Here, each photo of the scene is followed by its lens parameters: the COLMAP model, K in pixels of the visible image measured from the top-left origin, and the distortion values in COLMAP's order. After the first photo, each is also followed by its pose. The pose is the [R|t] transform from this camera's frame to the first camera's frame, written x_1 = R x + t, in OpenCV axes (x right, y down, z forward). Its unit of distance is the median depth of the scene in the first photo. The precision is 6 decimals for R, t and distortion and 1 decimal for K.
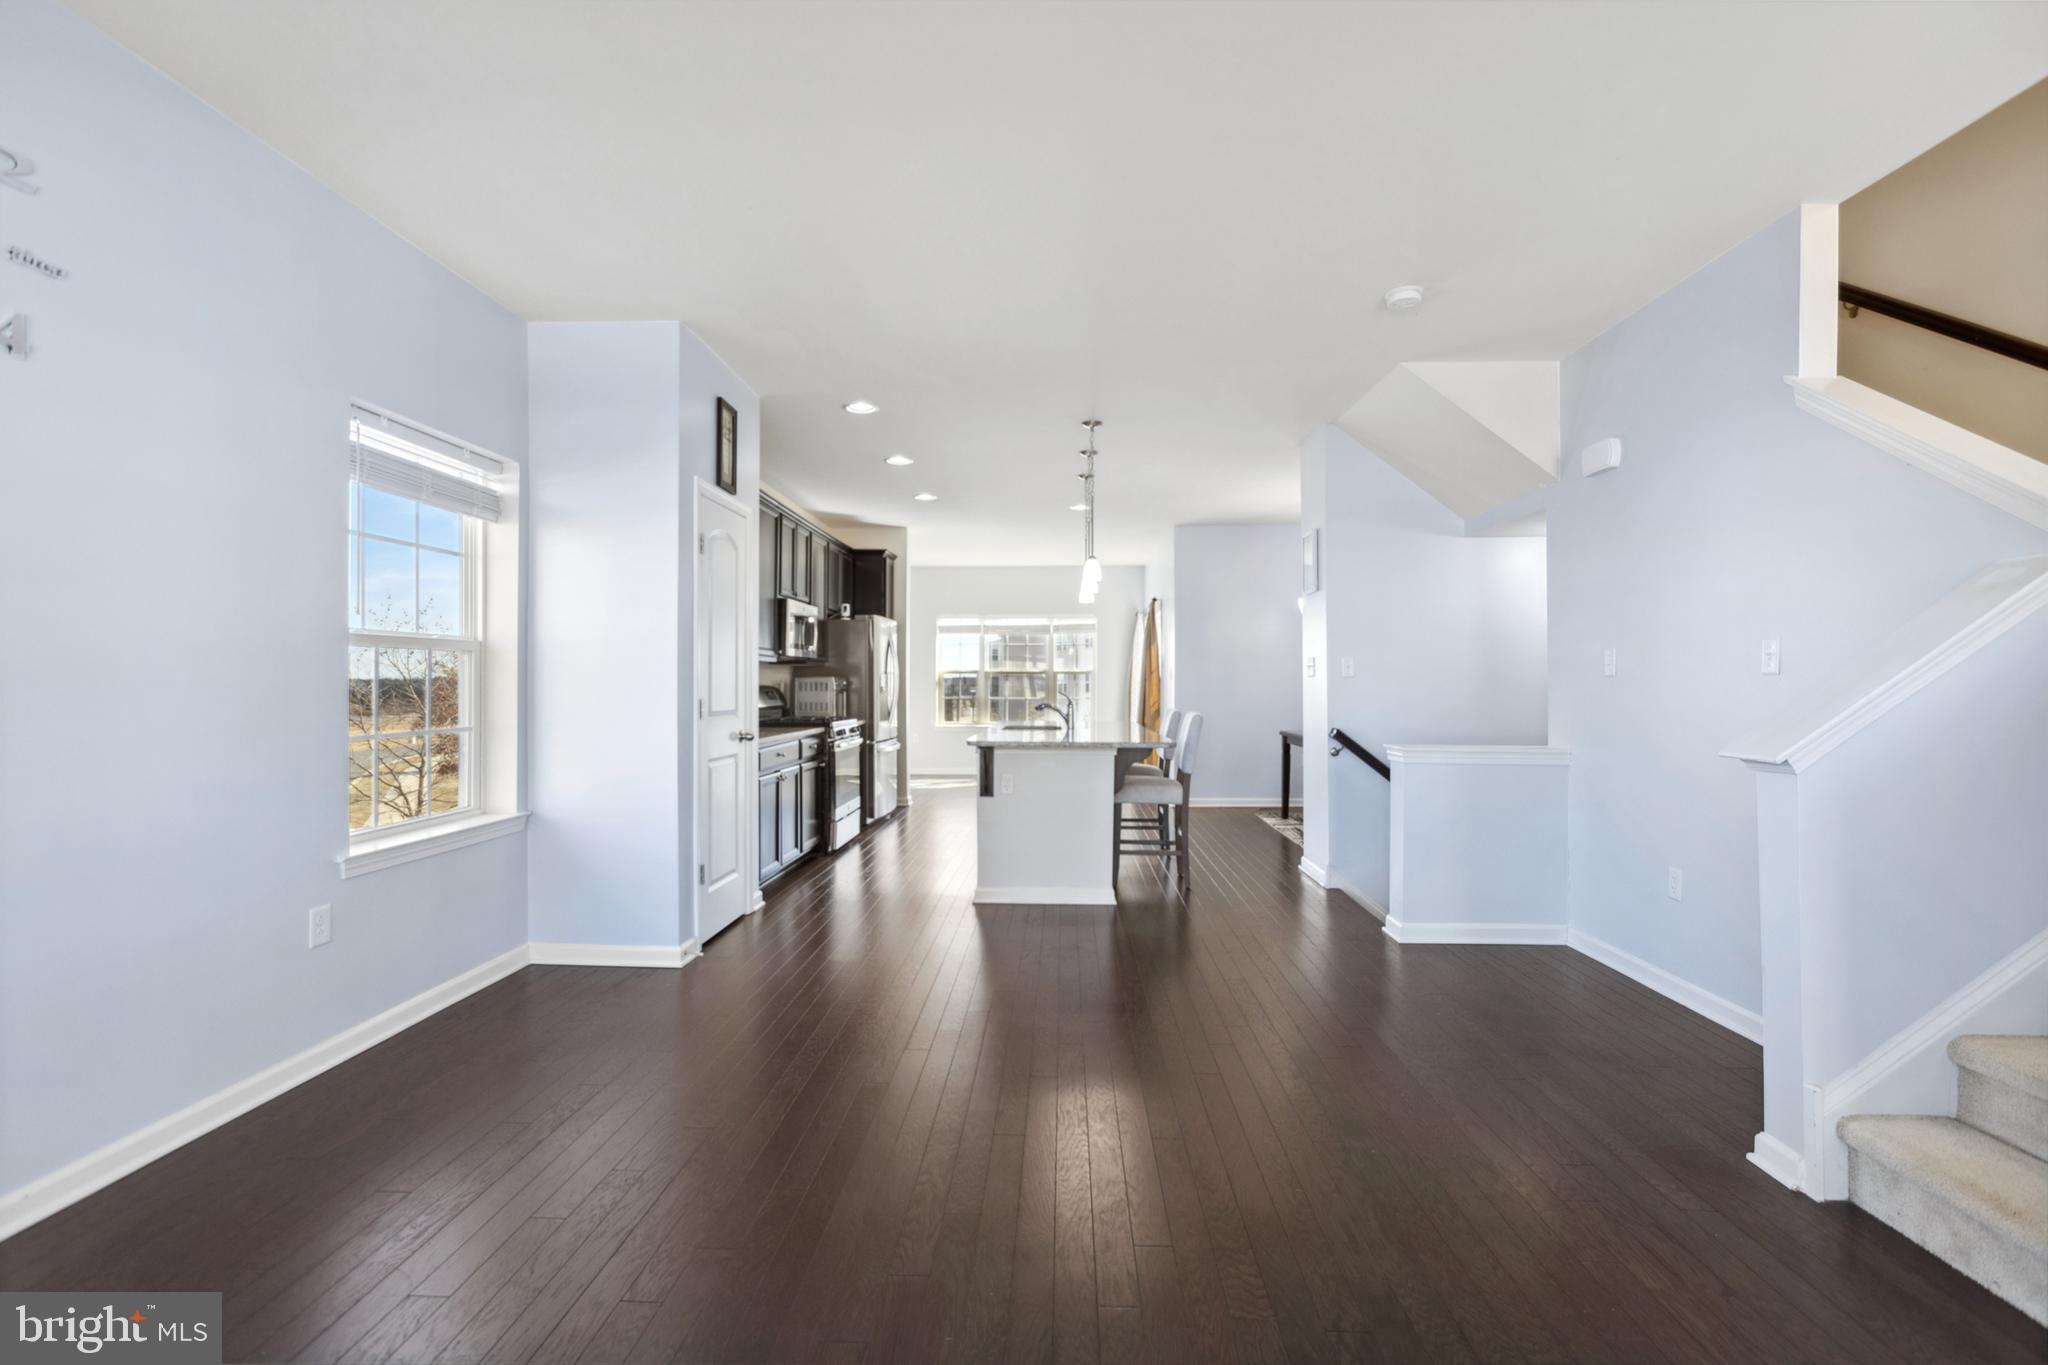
lens RADIAL K [[897.0, 0, 1033.2], [0, 897.0, 682.9], [0, 0, 1]] dist [0.002771, 0.001255]
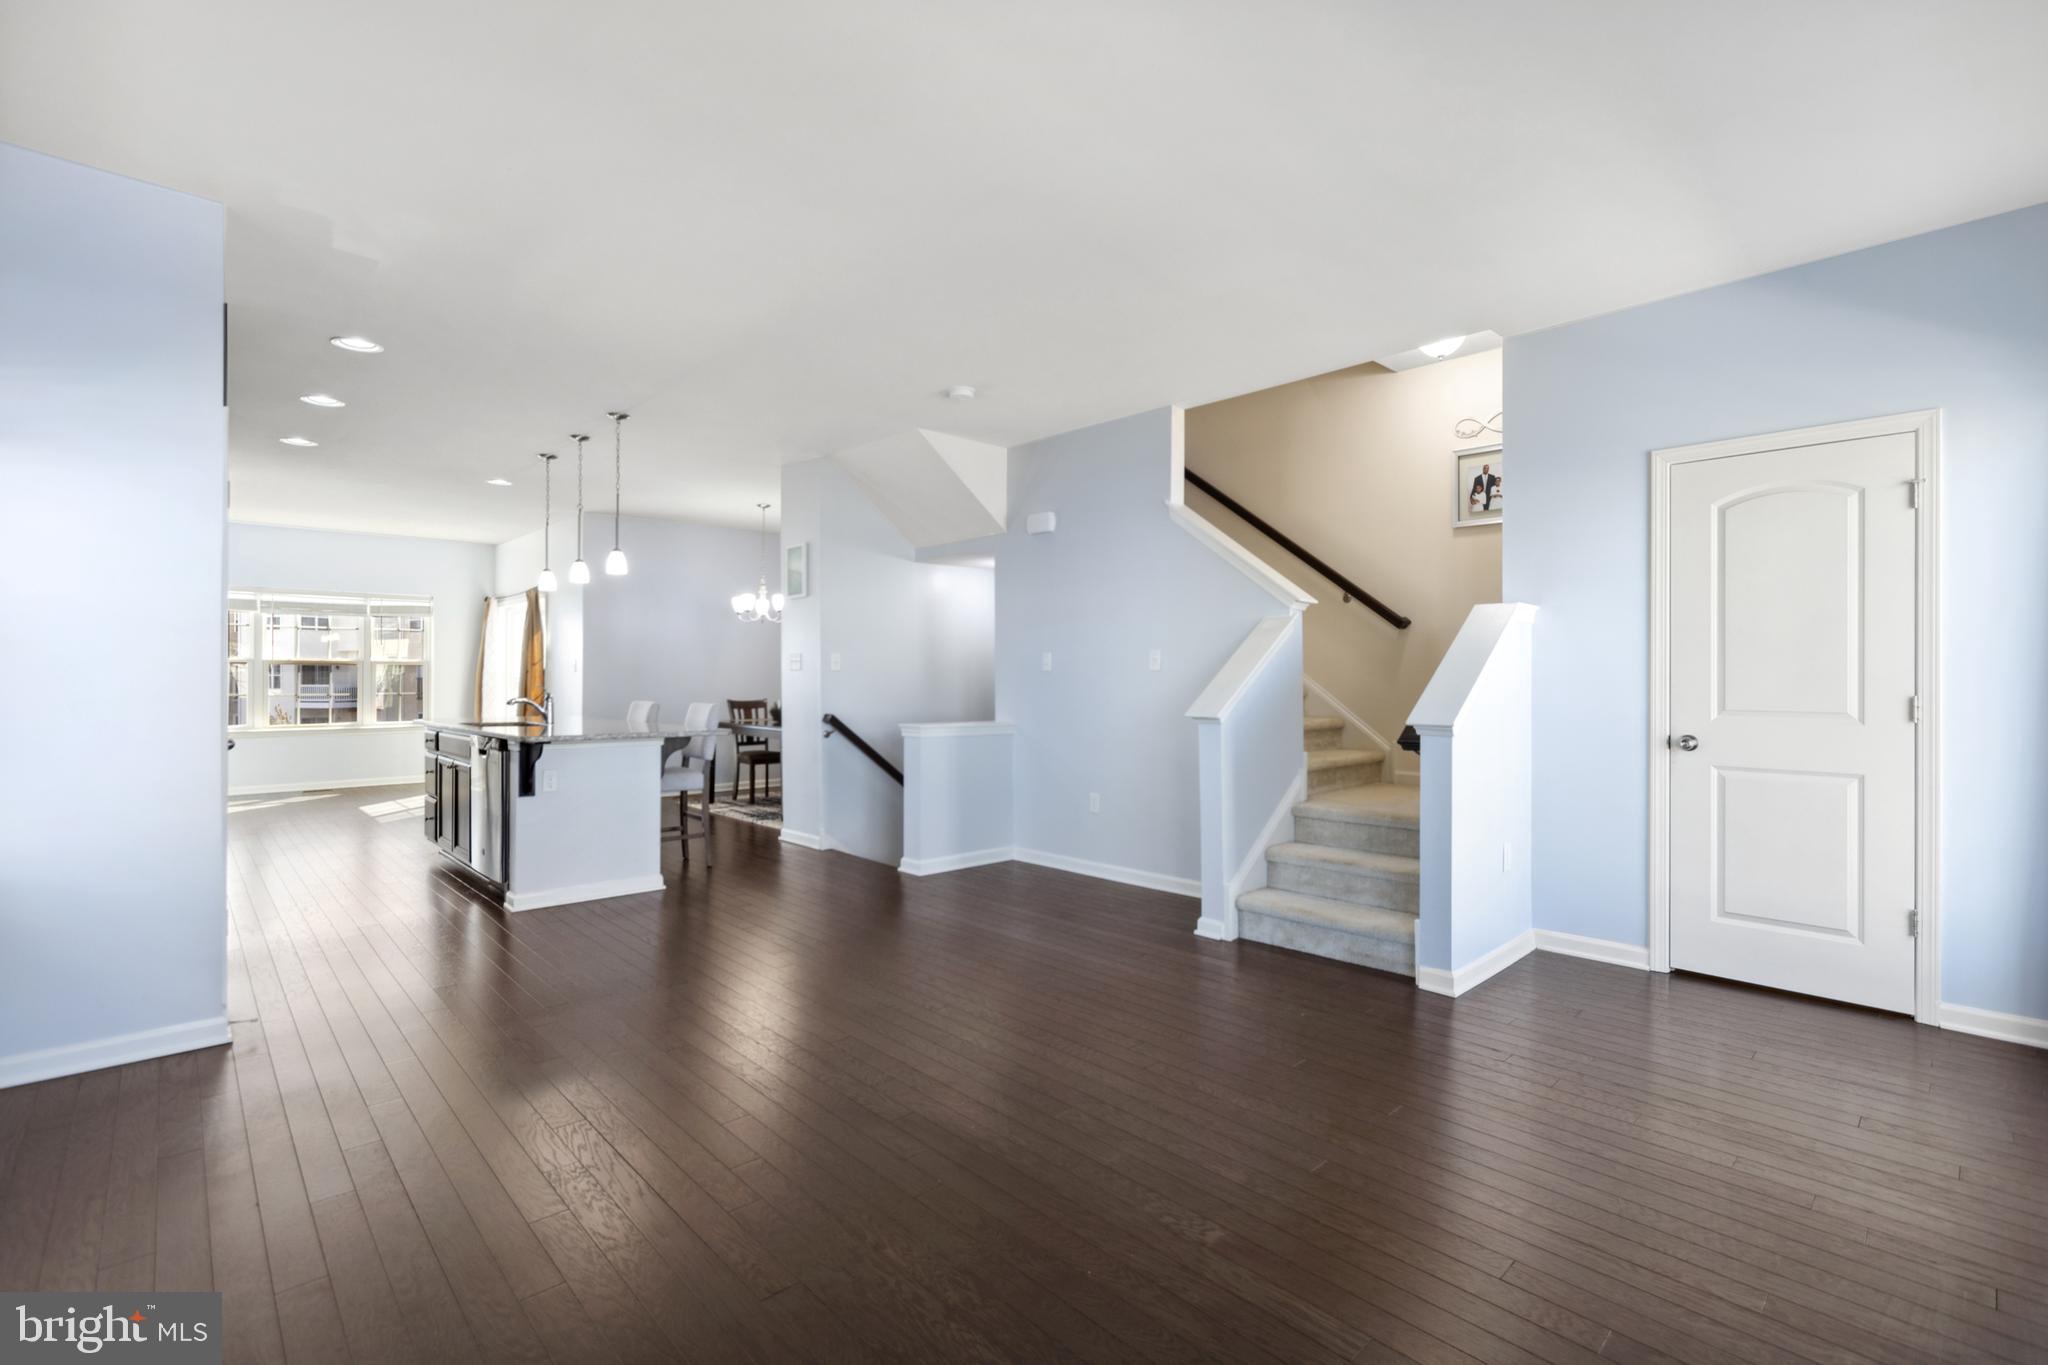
lens RADIAL K [[897.0, 0, 1032.2], [0, 897.0, 677.3], [0, 0, 1]] dist [0.002771, 0.001255]
pose [[0.706683, -0.001119, 0.707529, -0.411194], [0.000185, 0.999999, 0.001397, 0.000985], [-0.707530, -0.000856, 0.706683, -0.035158]]
